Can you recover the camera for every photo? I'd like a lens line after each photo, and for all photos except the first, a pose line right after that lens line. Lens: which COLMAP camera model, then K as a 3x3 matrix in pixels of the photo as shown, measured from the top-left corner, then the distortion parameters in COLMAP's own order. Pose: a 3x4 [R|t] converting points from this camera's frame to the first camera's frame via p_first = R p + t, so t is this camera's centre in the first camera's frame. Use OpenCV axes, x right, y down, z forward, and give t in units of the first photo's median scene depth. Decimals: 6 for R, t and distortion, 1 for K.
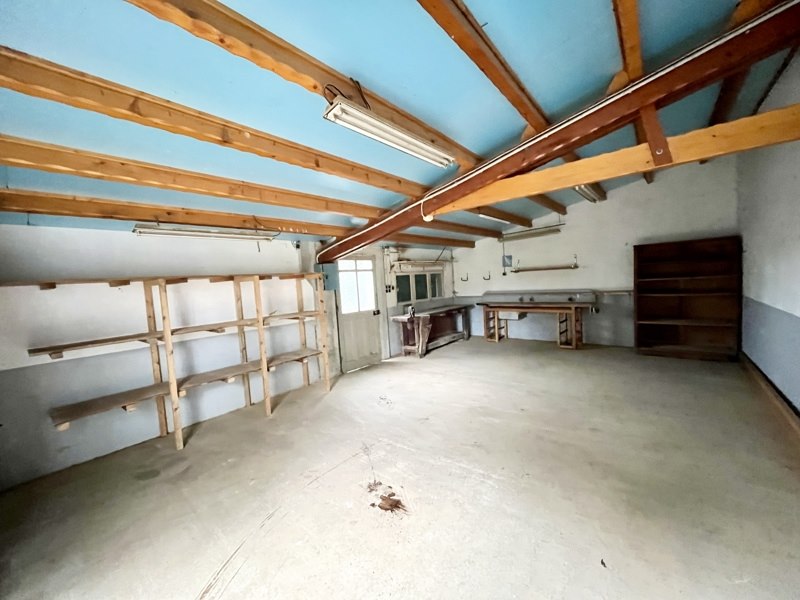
lens RADIAL K [[320.7, 0, 398.8], [0, 320.7, 300.2], [0, 0, 1]] dist [-0.000778, 0.000064]
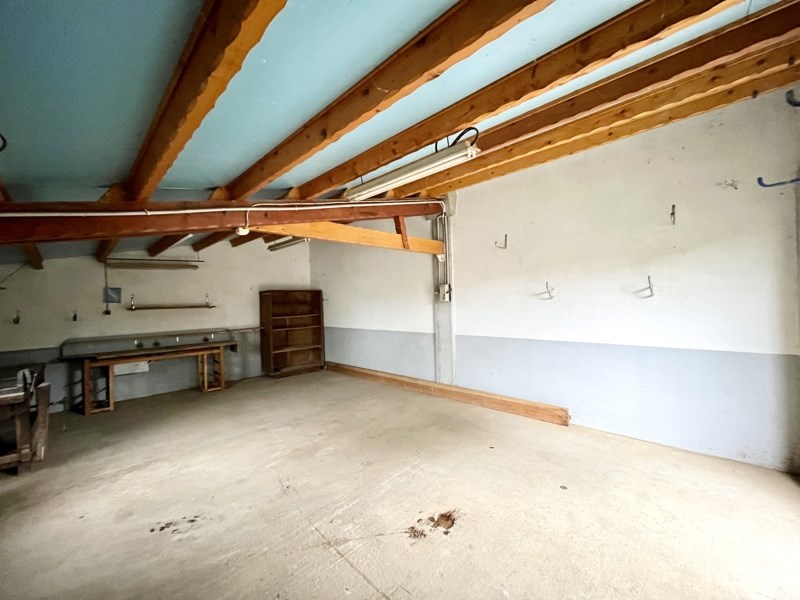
lens RADIAL K [[320.7, 0, 398.8], [0, 320.7, 300.2], [0, 0, 1]] dist [-0.000778, 0.000064]
pose [[0.092755, 0.060674, 0.993839, -0.472574], [0.090766, 0.993470, -0.069123, -0.001426], [-0.991543, 0.096618, 0.086642, 0.427382]]
